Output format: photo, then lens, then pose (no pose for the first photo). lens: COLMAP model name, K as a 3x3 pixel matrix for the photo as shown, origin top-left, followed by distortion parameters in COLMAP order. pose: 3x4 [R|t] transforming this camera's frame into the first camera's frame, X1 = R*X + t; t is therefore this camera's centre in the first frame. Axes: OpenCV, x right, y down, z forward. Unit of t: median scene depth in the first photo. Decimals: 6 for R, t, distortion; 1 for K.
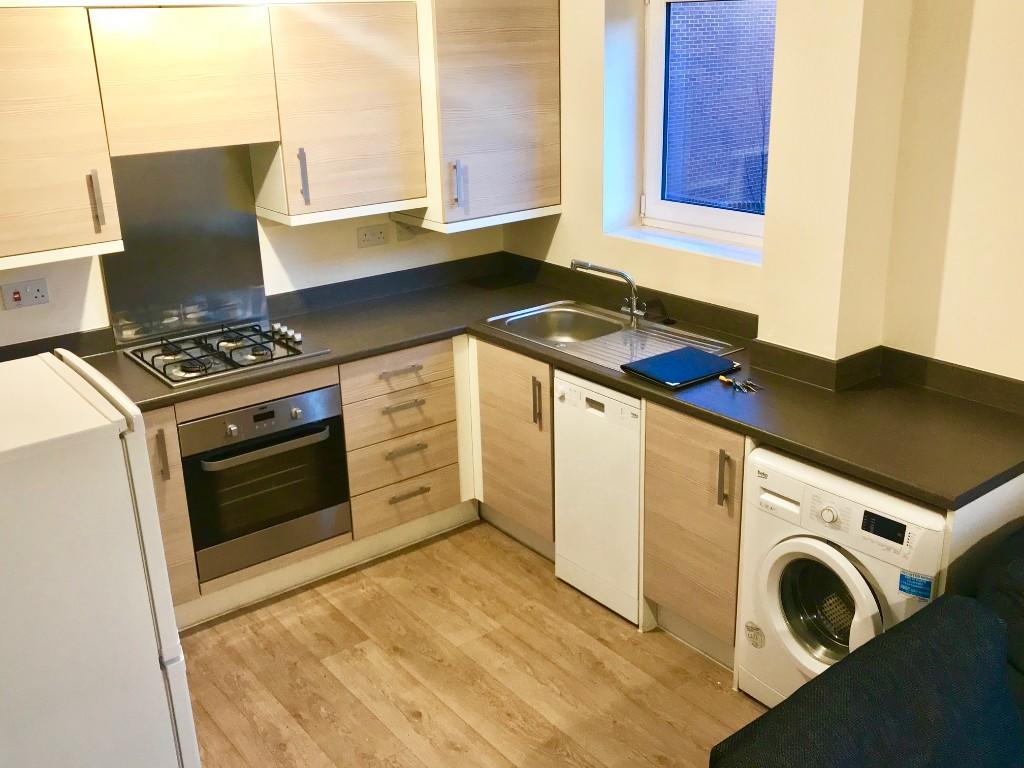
lens RADIAL K [[1009.0, 0, 511.4], [0, 1009.0, 383.1], [0, 0, 1]] dist [-0.017667, 0.000000]
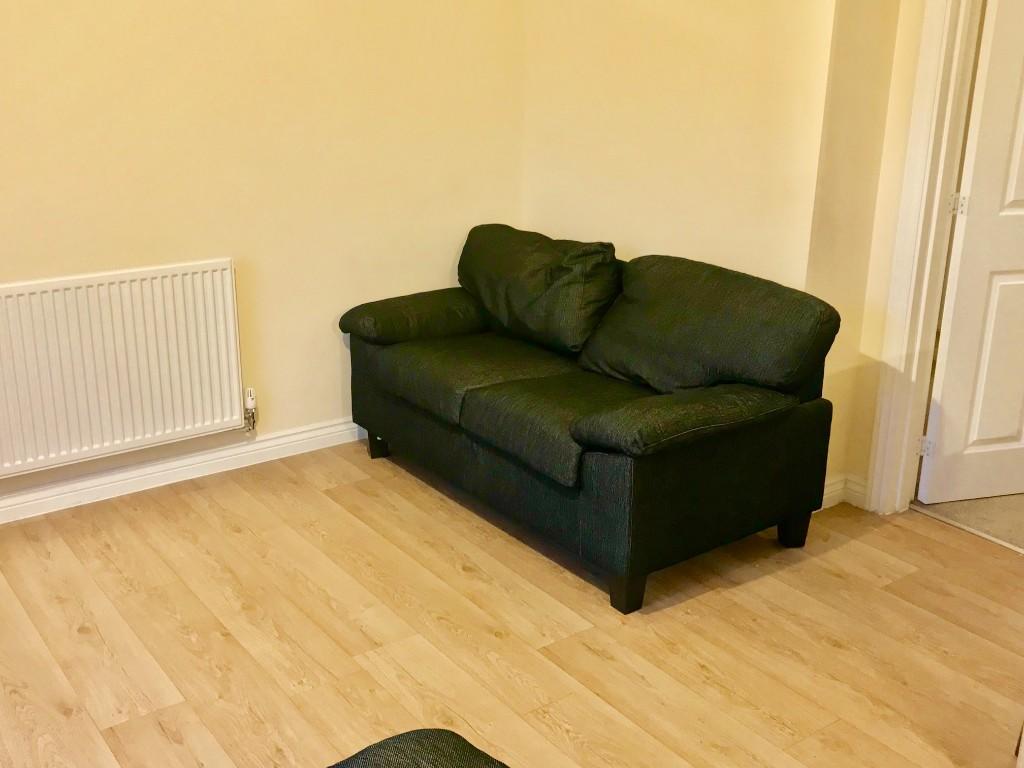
lens RADIAL K [[1082.2, 0, 516.0], [0, 1082.2, 385.5], [0, 0, 1]] dist [0.006799, 0.000000]
pose [[-0.999748, 0.010246, 0.019992, -0.449684], [0.020502, 0.779867, 0.625609, -0.368153], [-0.009181, 0.625861, -0.779880, 1.489730]]
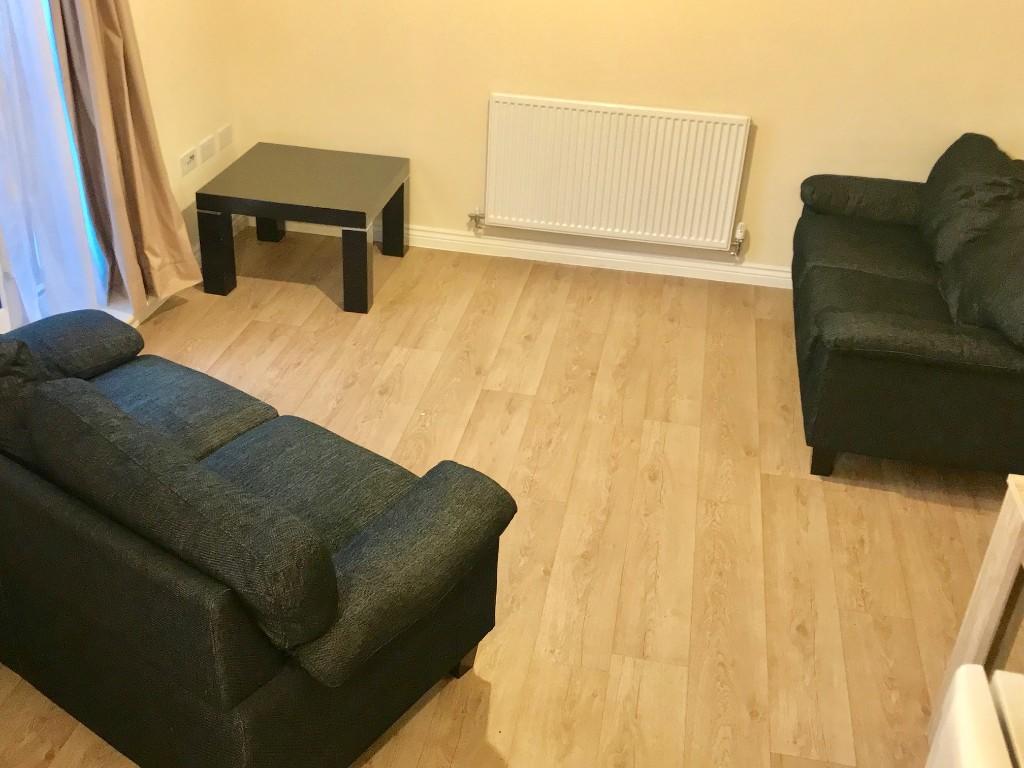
lens RADIAL K [[1082.2, 0, 510.2], [0, 1082.2, 383.9], [0, 0, 1]] dist [0.006799, 0.000000]
pose [[-0.666876, -0.362302, 0.651163, -0.949293], [0.237346, 0.725062, 0.646492, -0.502072], [-0.706359, 0.585682, -0.397536, 1.516010]]
